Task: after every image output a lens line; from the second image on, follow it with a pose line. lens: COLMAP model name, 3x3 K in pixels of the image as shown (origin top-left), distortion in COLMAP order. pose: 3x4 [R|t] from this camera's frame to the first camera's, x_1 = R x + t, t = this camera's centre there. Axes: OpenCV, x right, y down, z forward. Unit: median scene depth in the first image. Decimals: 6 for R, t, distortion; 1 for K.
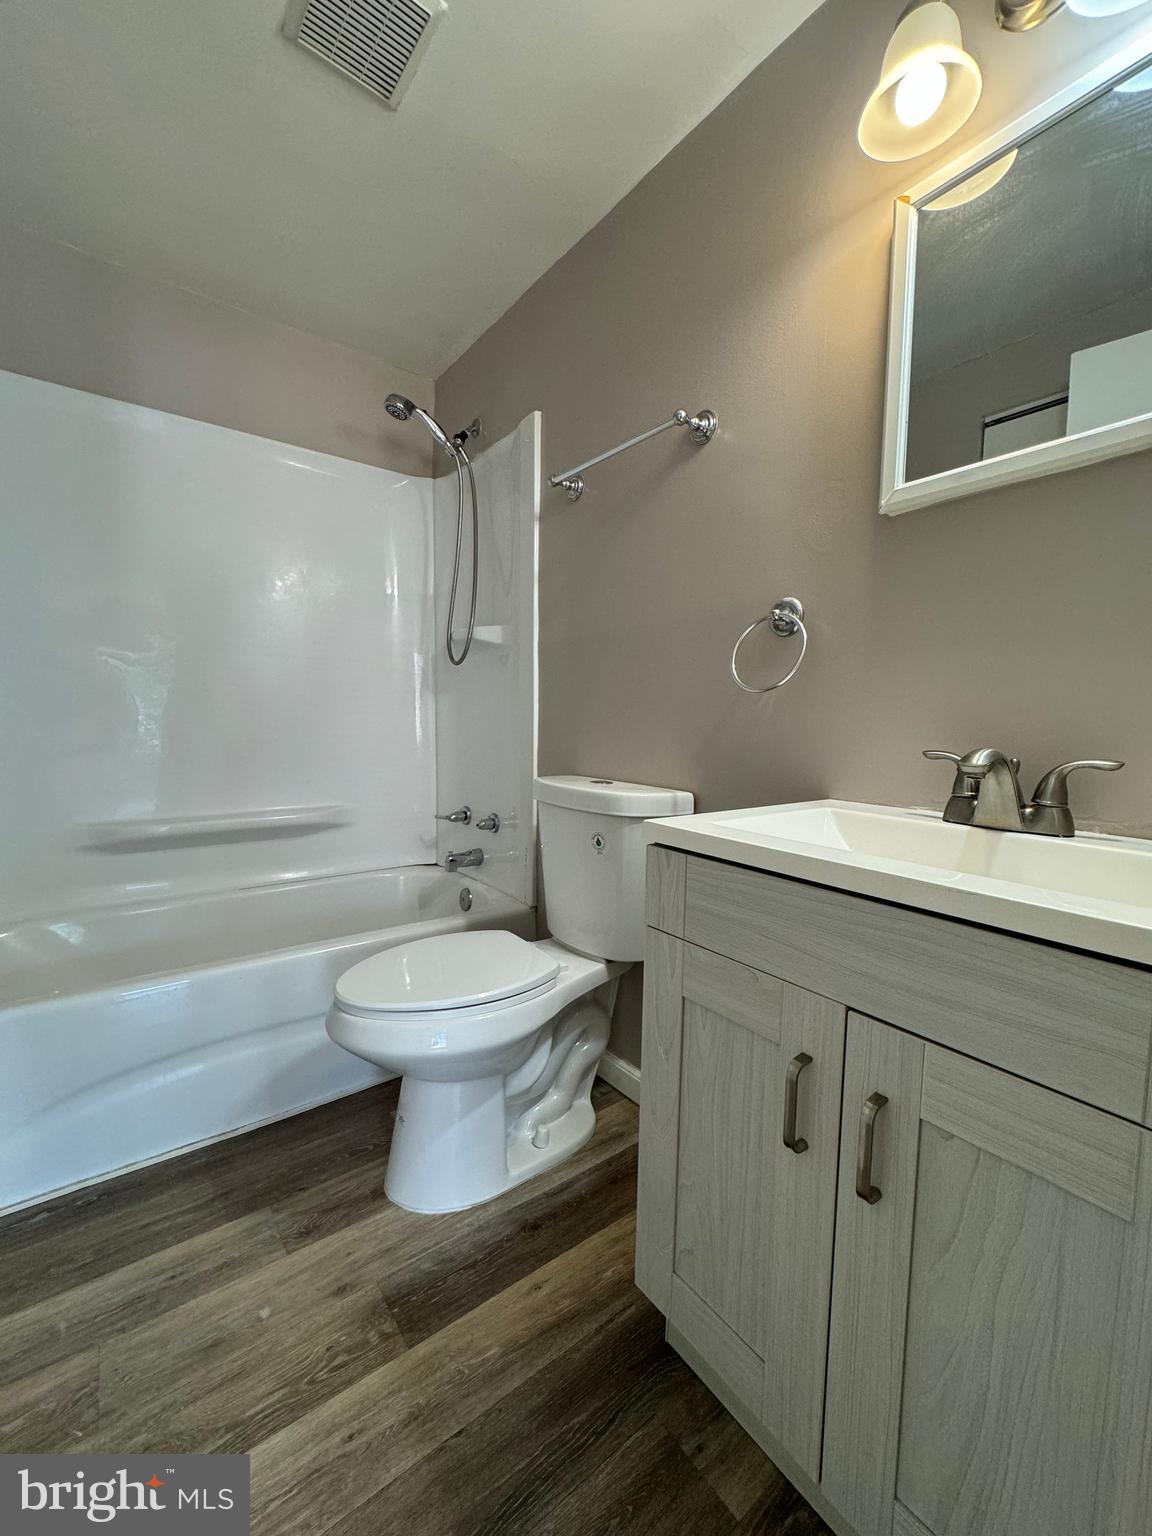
lens RADIAL K [[618.6, 0, 563.7], [0, 618.6, 791.9], [0, 0, 1]] dist [0.000301, 0.000438]
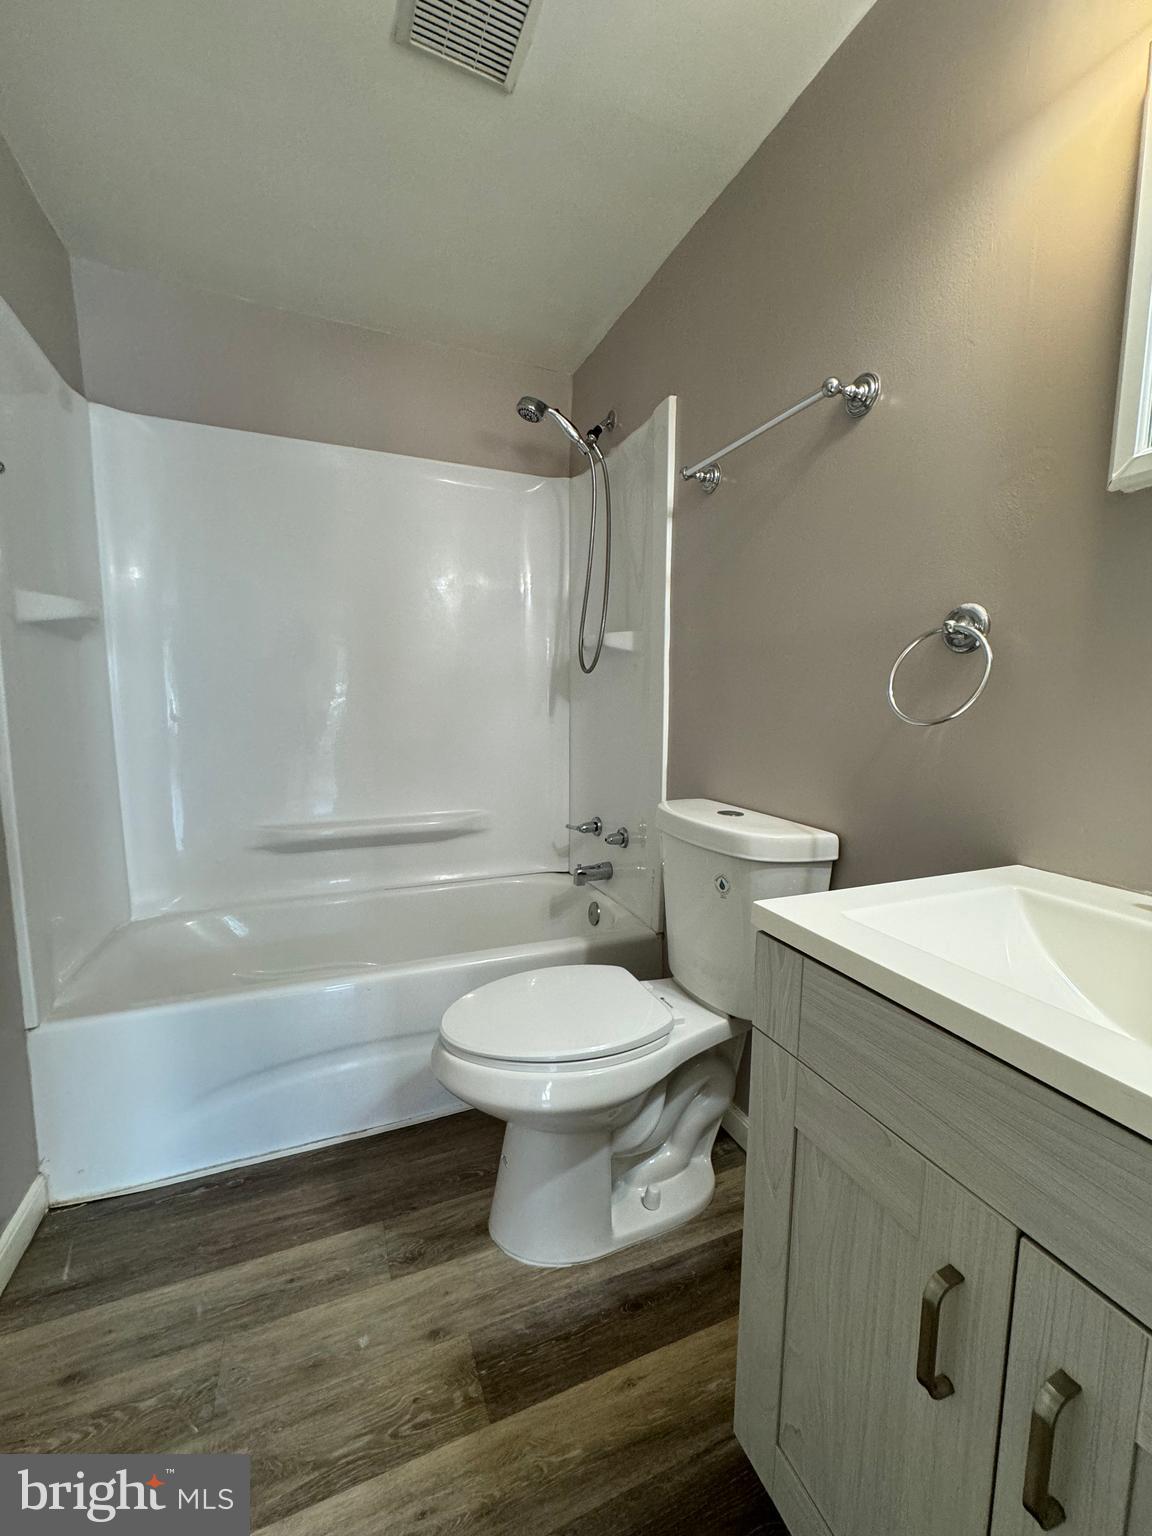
lens RADIAL K [[601.6, 0, 582.5], [0, 601.6, 776.7], [0, 0, 1]] dist [0.000438, -0.000073]
pose [[0.969979, 0.022160, -0.242178, 0.072073], [-0.015923, 0.999490, 0.027681, -0.100581], [0.242668, -0.022994, 0.969837, 0.125168]]
